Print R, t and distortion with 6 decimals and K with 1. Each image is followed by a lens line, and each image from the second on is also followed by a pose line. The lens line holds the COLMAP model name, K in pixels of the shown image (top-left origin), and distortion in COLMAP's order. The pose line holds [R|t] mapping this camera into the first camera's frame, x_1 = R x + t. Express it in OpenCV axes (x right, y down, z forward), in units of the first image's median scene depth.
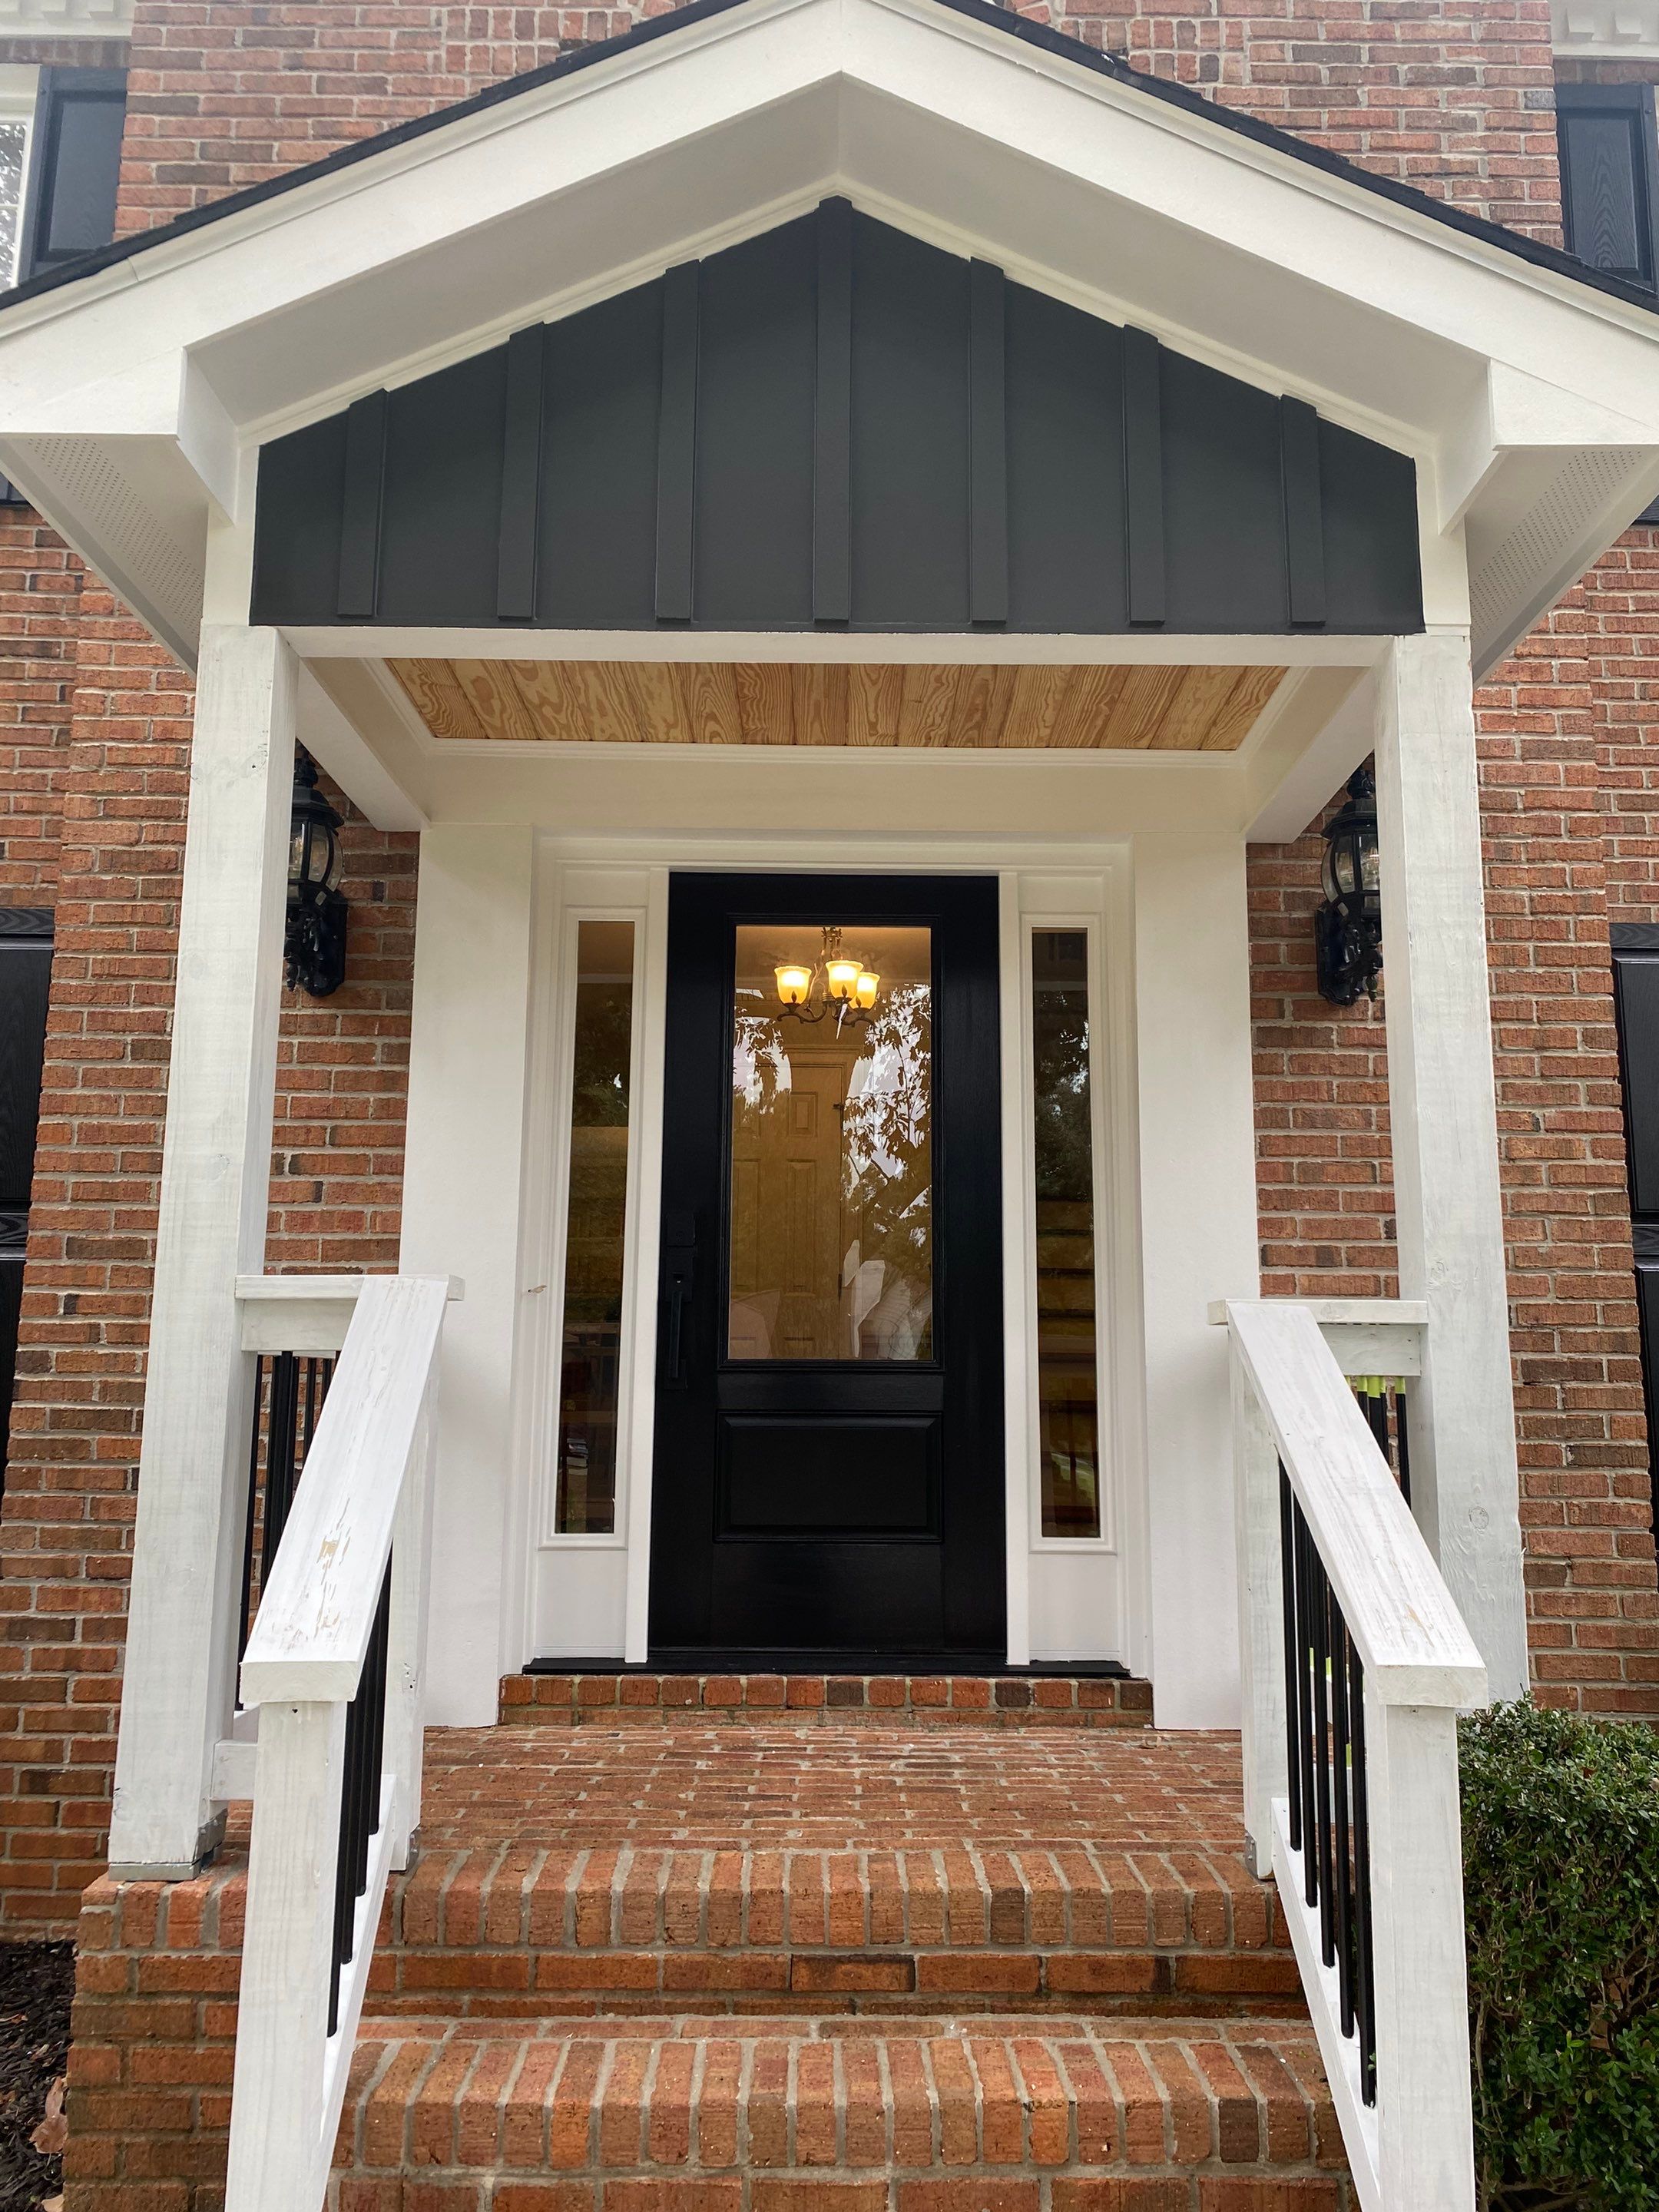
lens RADIAL K [[1689.6, 0, 830.3], [0, 1689.6, 1099.1], [0, 0, 1]] dist [0.003894, -0.004777]
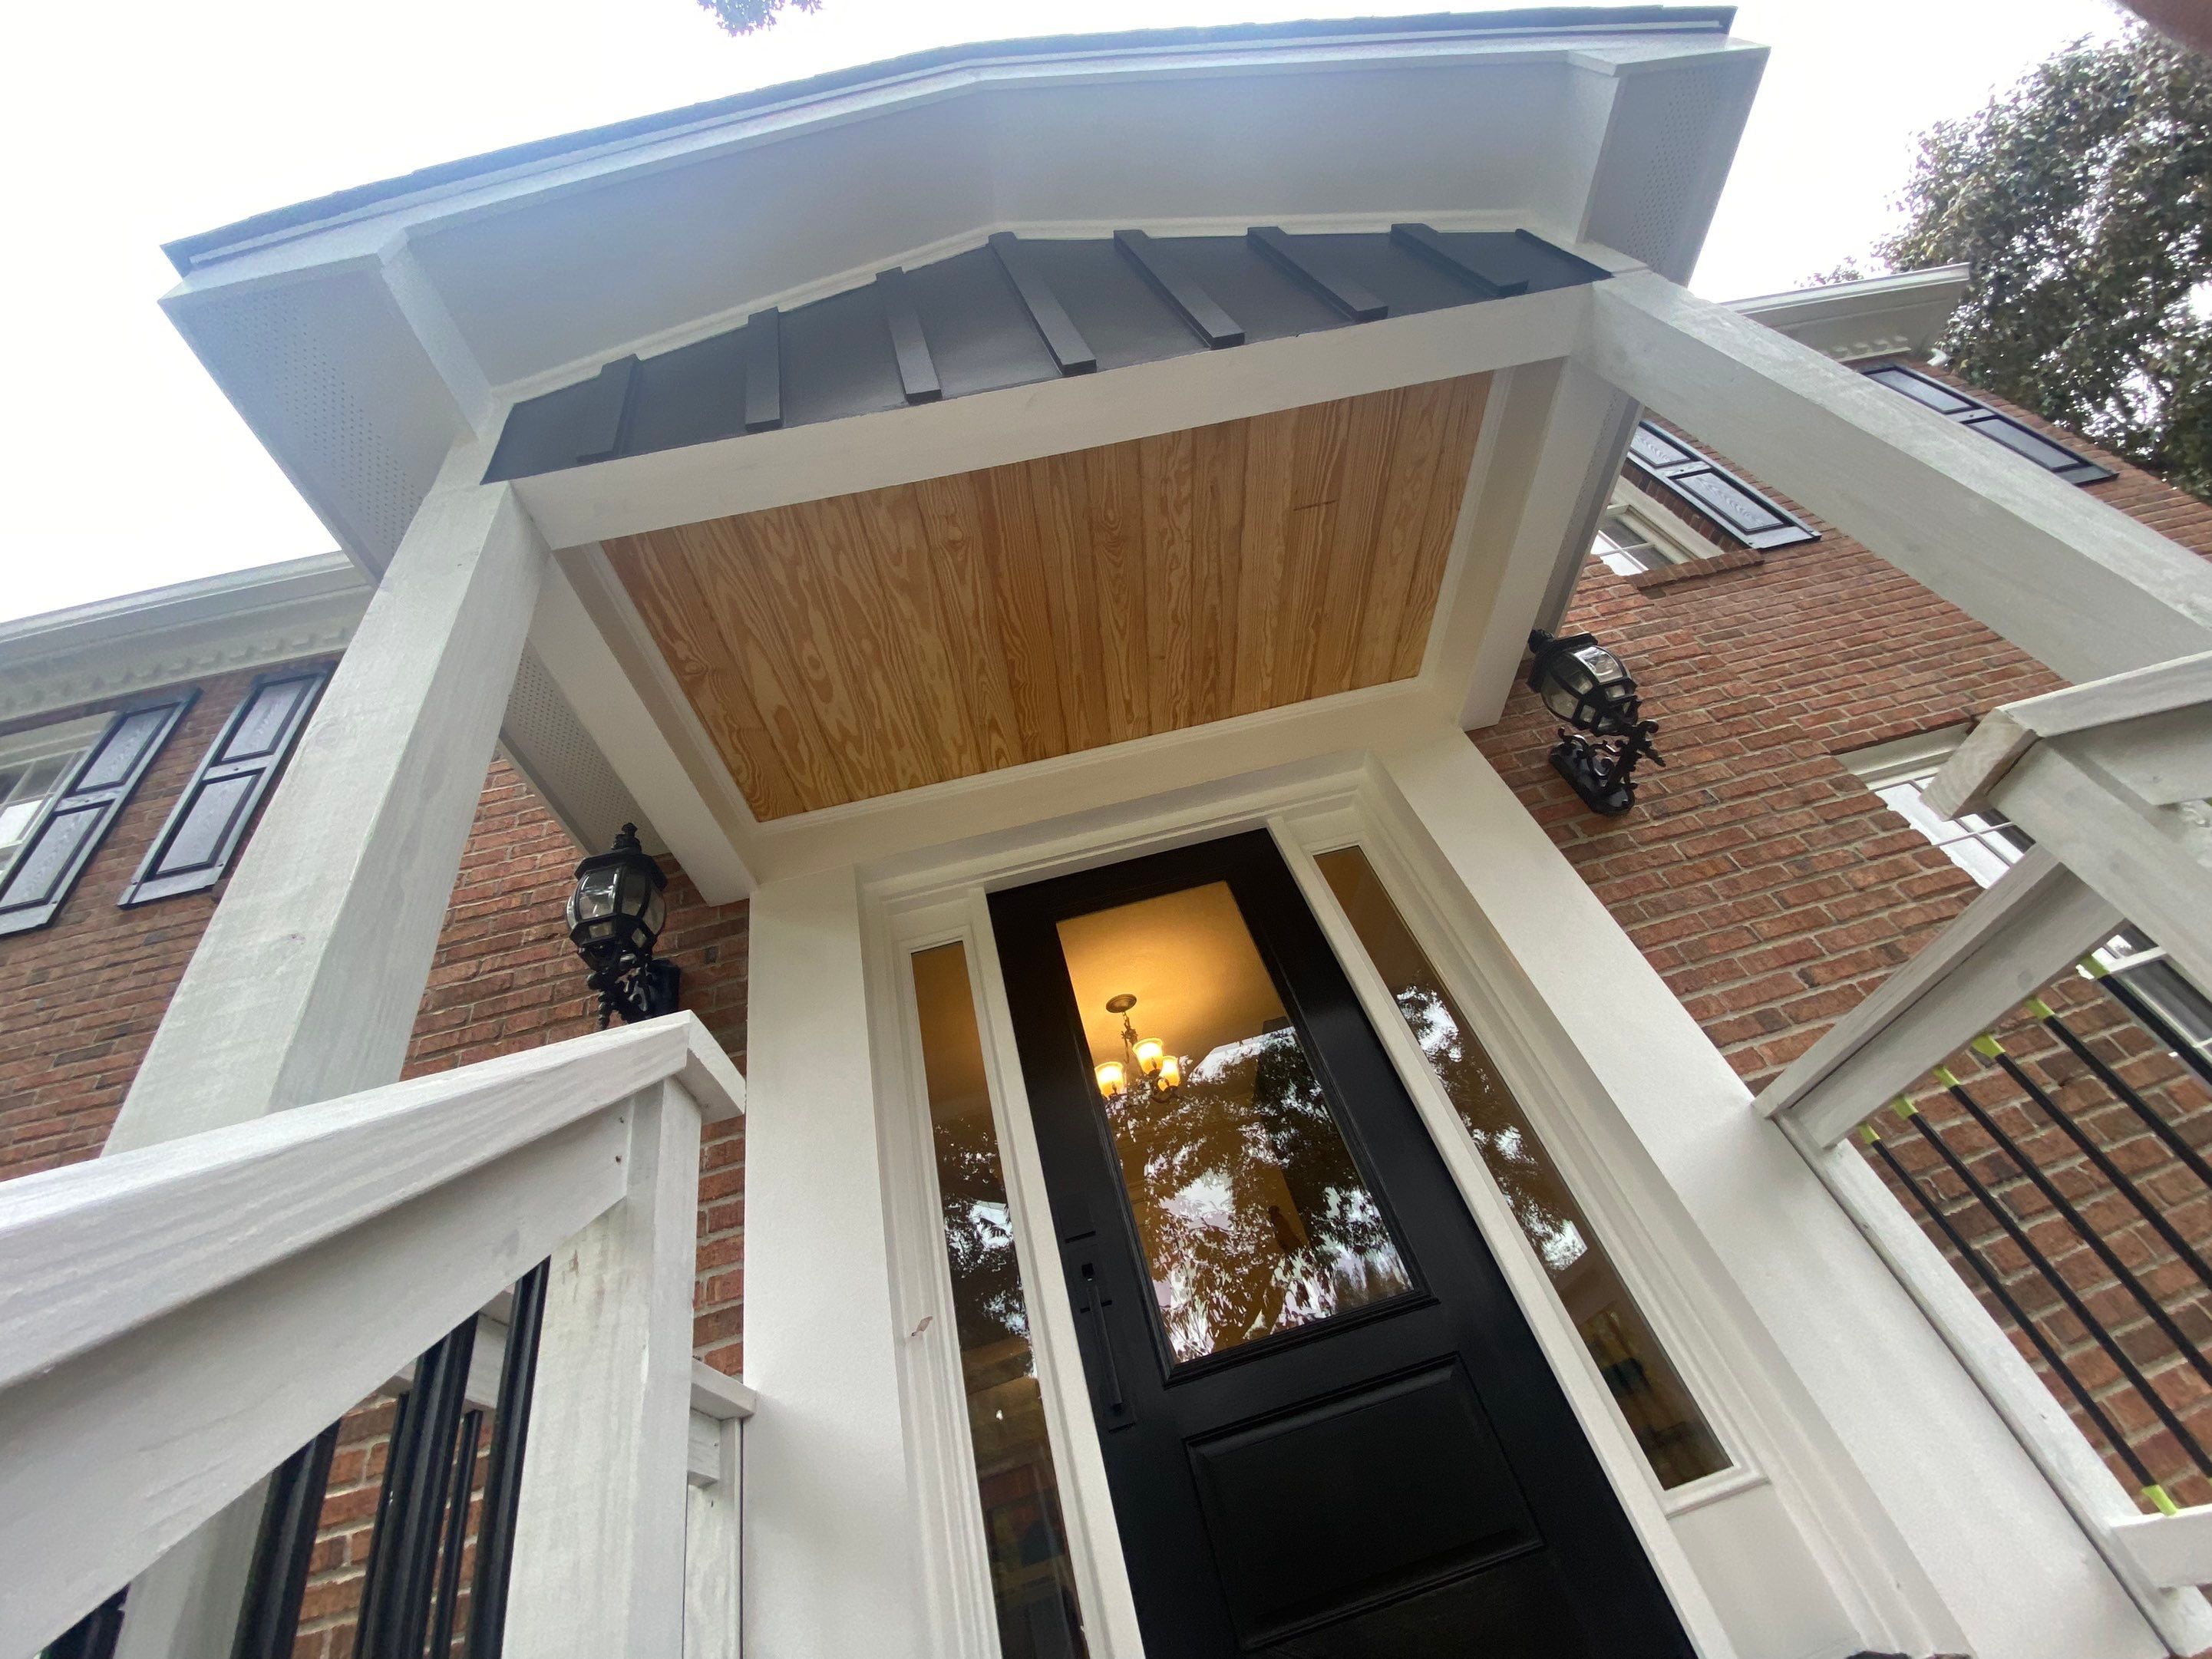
lens RADIAL K [[891.4, 0, 1095.8], [0, 891.4, 830.5], [0, 0, 1]] dist [-0.001201, -0.003991]
pose [[0.965525, -0.236524, 0.108708, -0.083866], [0.257505, 0.806708, -0.531897, 0.166900], [0.038111, 0.541552, 0.839803, 0.519995]]
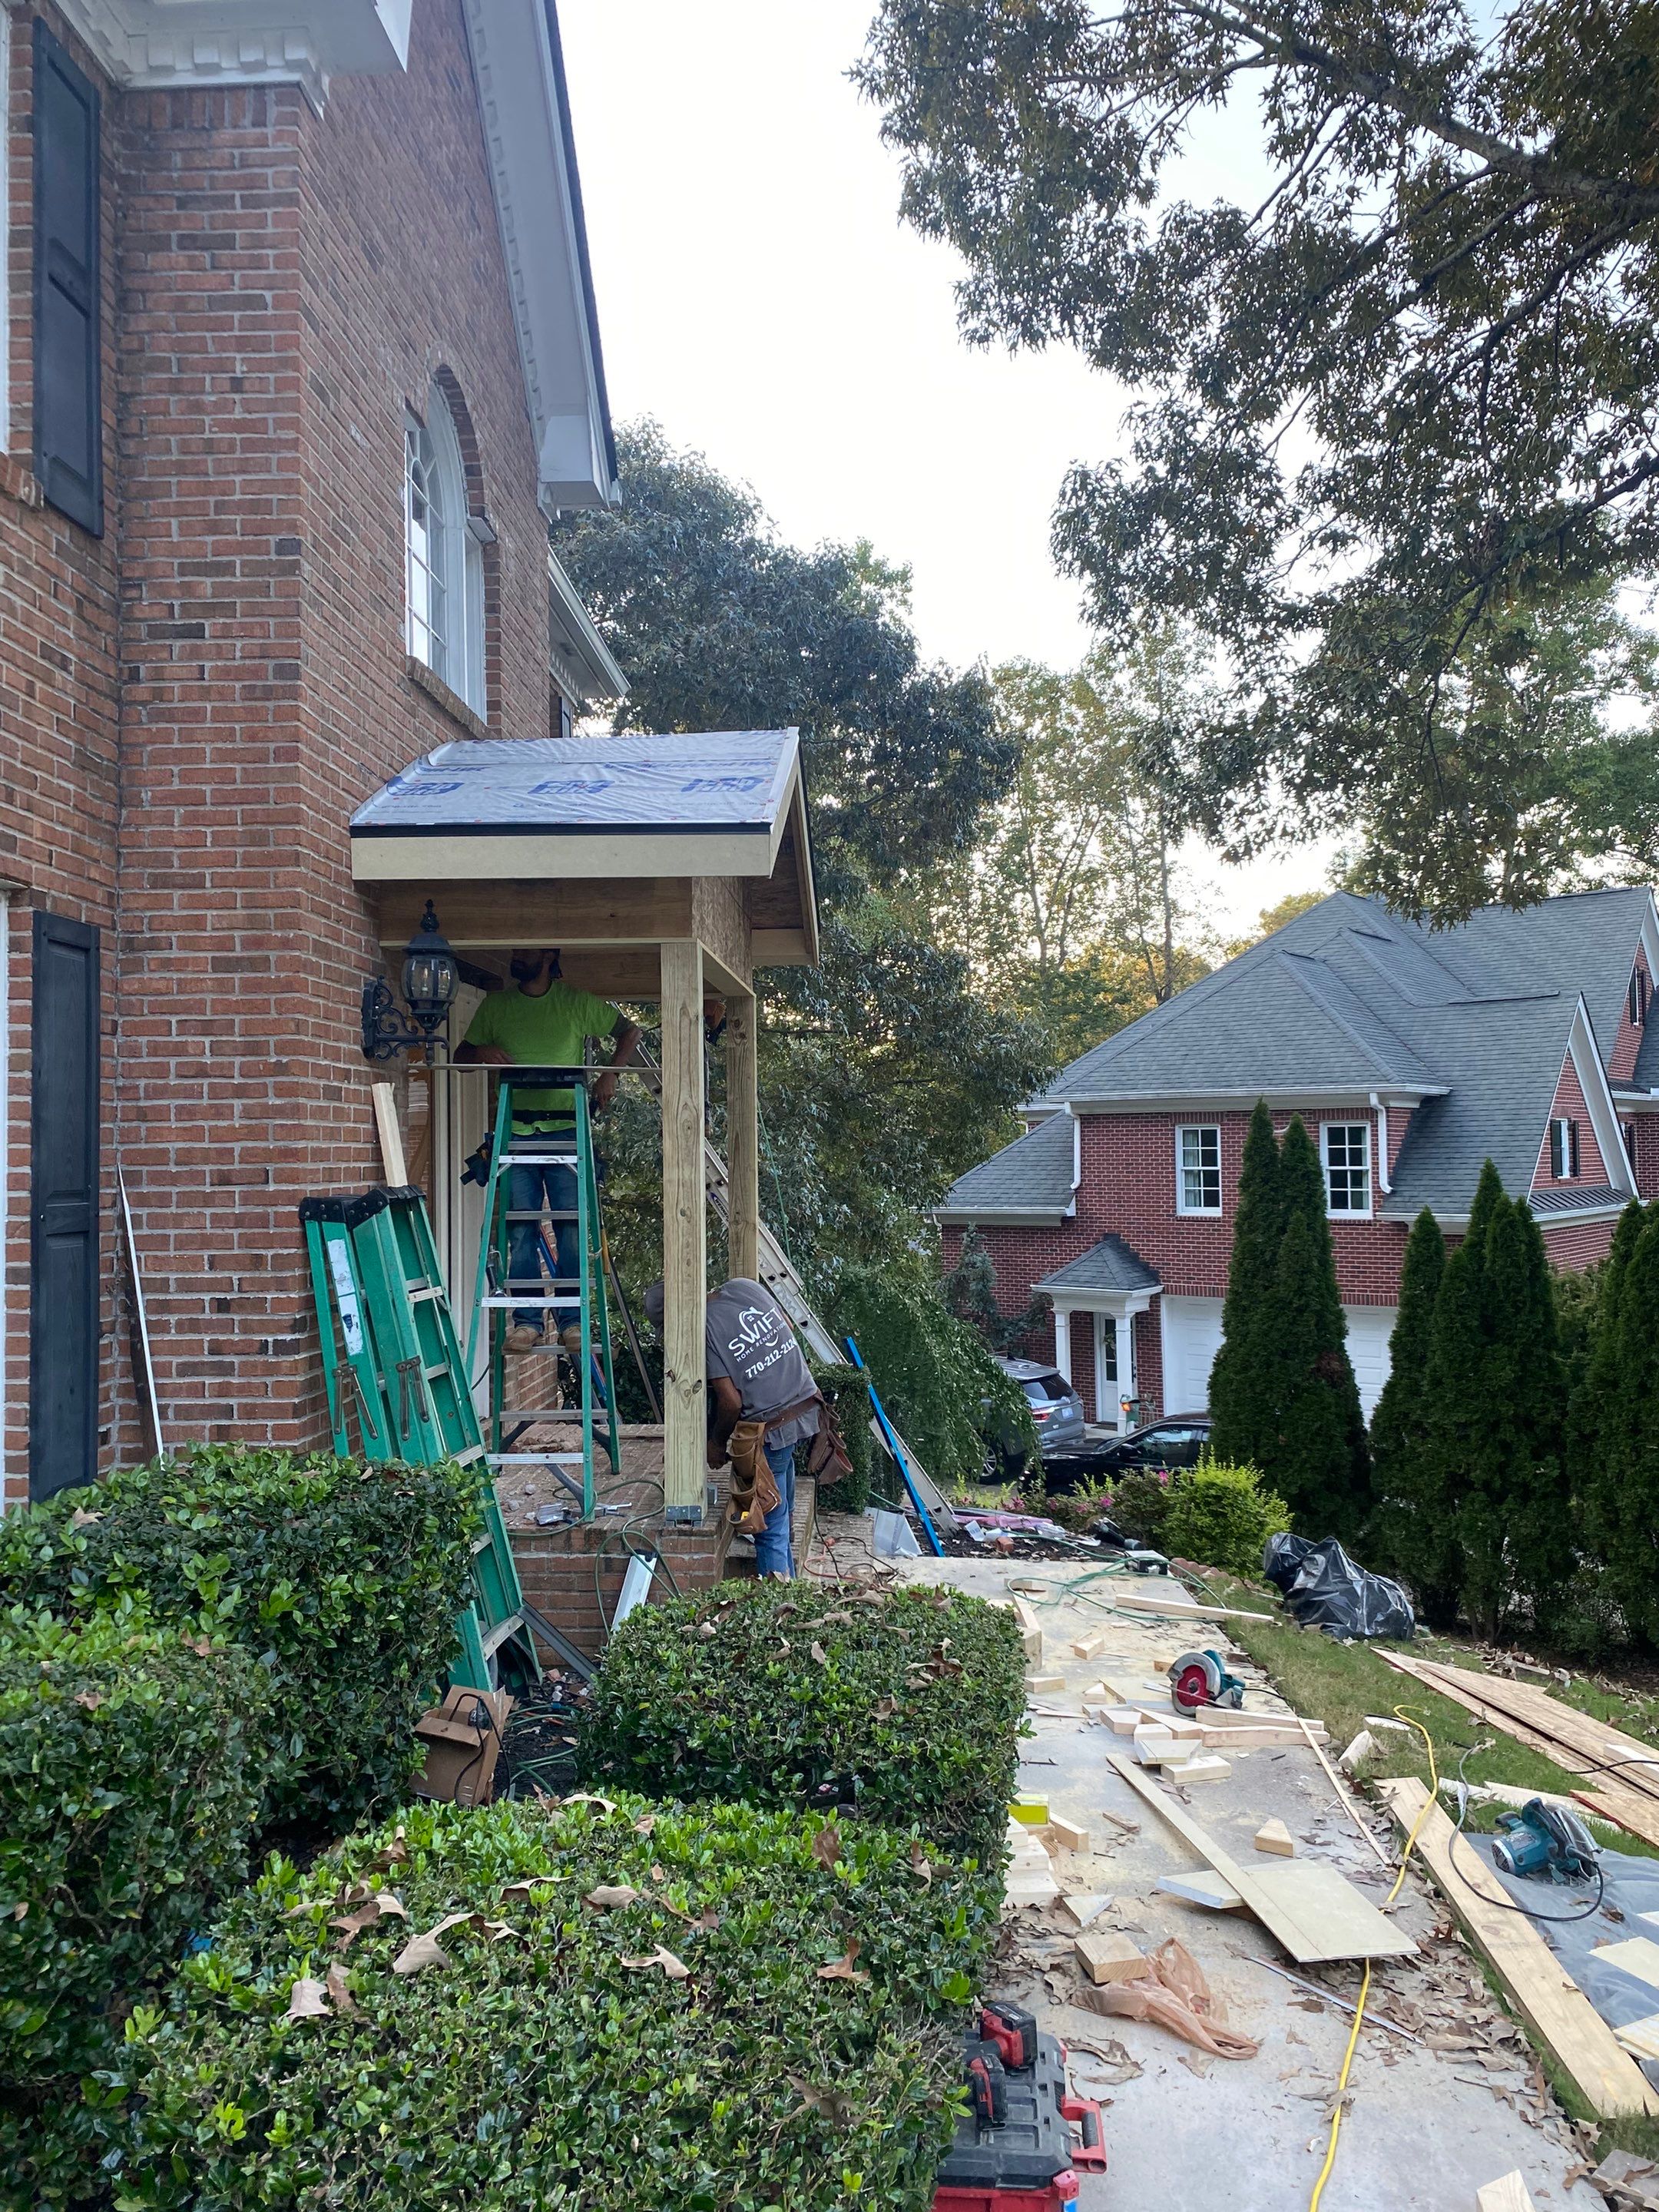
lens RADIAL K [[1689.6, 0, 841.4], [0, 1689.6, 1094.0], [0, 0, 1]] dist [0.003894, -0.004777]
pose [[0.042053, 0.024719, 0.998810, -1.714160], [-0.149631, 0.988575, -0.018166, -0.063603], [-0.987847, -0.148689, 0.045272, 0.507102]]
